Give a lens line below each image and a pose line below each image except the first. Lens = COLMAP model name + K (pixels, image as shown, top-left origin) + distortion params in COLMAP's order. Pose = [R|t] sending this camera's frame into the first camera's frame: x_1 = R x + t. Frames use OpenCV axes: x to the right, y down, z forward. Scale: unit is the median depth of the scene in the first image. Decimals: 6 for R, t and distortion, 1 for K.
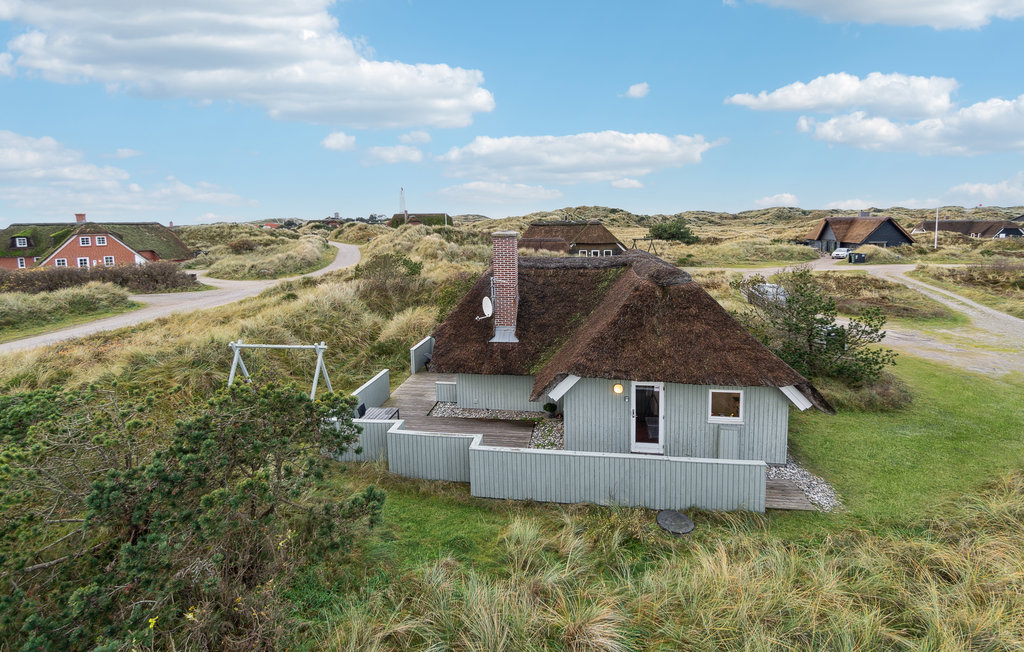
lens RADIAL K [[486.8, 0, 517.5], [0, 486.8, 326.0], [0, 0, 1]] dist [0.004021, 0.000135]
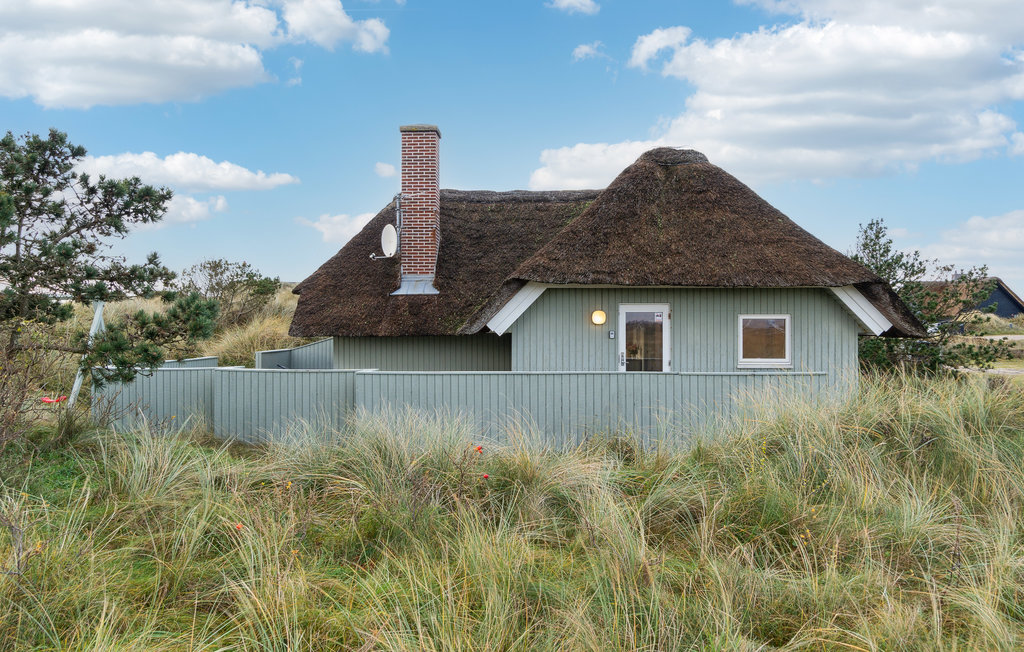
lens RADIAL K [[792.6, 0, 515.2], [0, 792.6, 319.1], [0, 0, 1]] dist [0.011062, 0.007434]
pose [[0.994711, 0.022089, 0.100307, -0.002613], [-0.010156, 0.992968, -0.117950, 0.253553], [-0.102207, 0.116308, 0.987940, 0.001593]]
